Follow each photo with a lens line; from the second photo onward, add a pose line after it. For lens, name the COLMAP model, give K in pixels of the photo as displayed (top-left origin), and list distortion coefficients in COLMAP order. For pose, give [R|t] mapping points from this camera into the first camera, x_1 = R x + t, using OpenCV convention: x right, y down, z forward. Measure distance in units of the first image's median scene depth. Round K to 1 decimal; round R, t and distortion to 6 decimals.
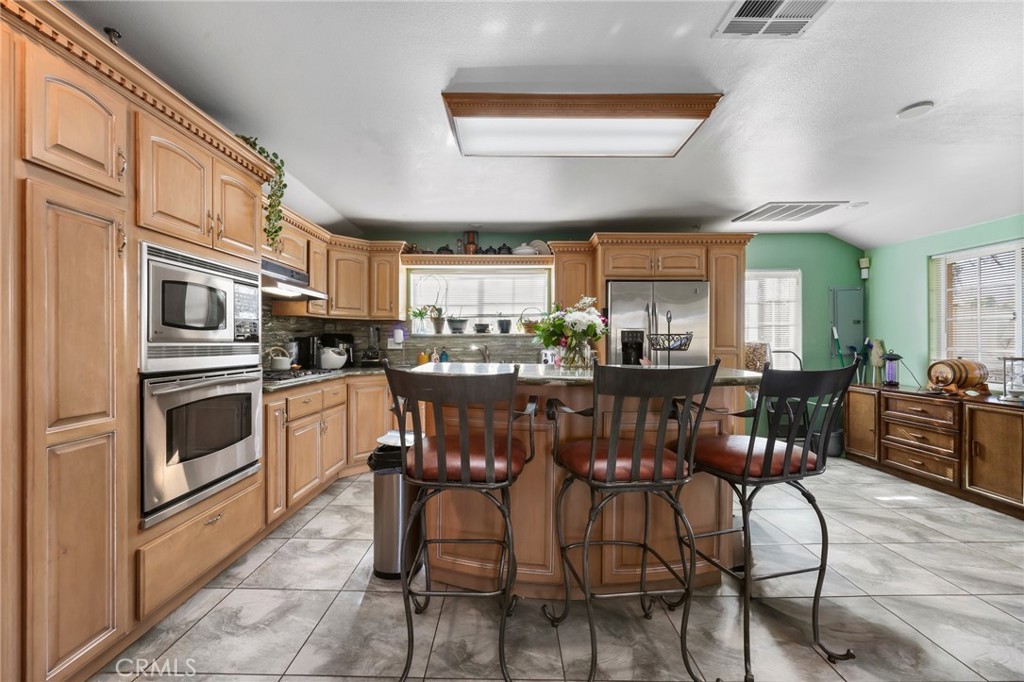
lens RADIAL K [[415.0, 0, 506.0], [0, 415.0, 342.2], [0, 0, 1]] dist [0.001195, -0.000184]
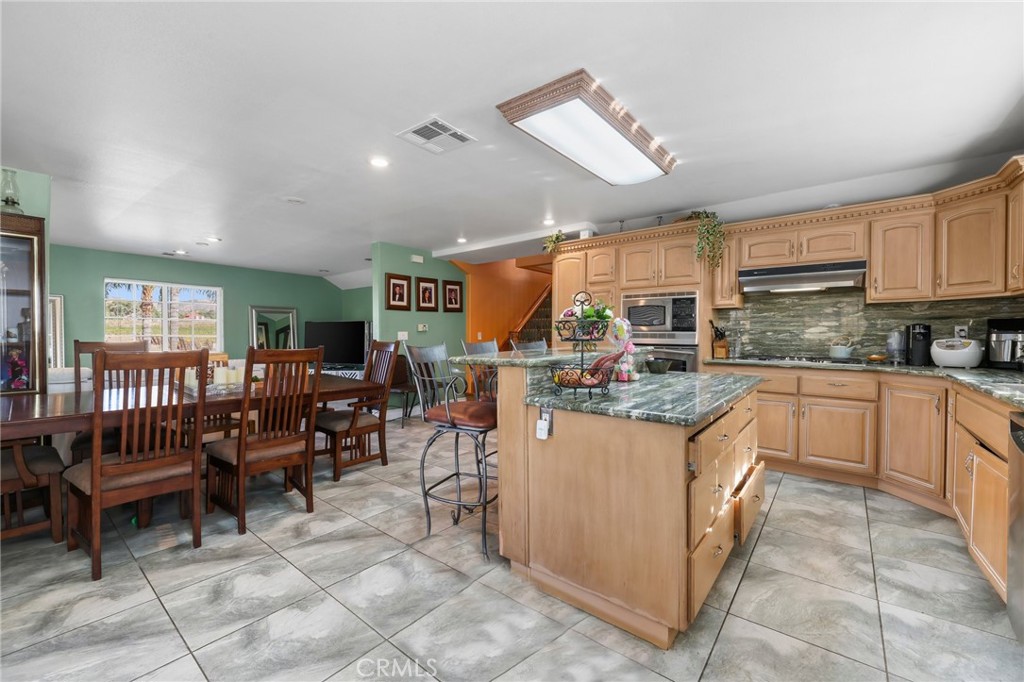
lens RADIAL K [[415.0, 0, 507.5], [0, 415.0, 339.5], [0, 0, 1]] dist [0.001195, -0.000184]
pose [[-0.617257, 0.011356, -0.786679, 0.208075], [-0.002024, 0.999870, 0.016022, 0.001028], [0.786759, 0.011482, -0.617154, 0.255312]]
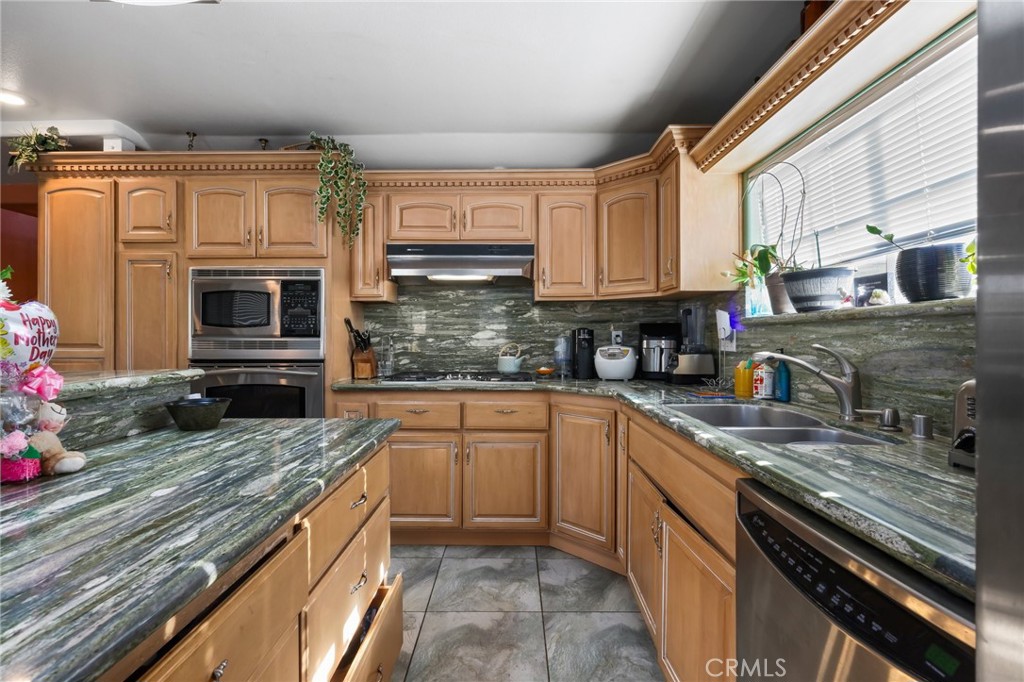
lens RADIAL K [[494.2, 0, 505.5], [0, 494.2, 340.6], [0, 0, 1]] dist [0.012754, 0.000091]
pose [[-0.000963, 0.004632, -0.999989, 0.104377], [-0.000207, 0.999989, 0.004632, 0.000215], [1.000000, 0.000211, -0.000962, 0.257402]]
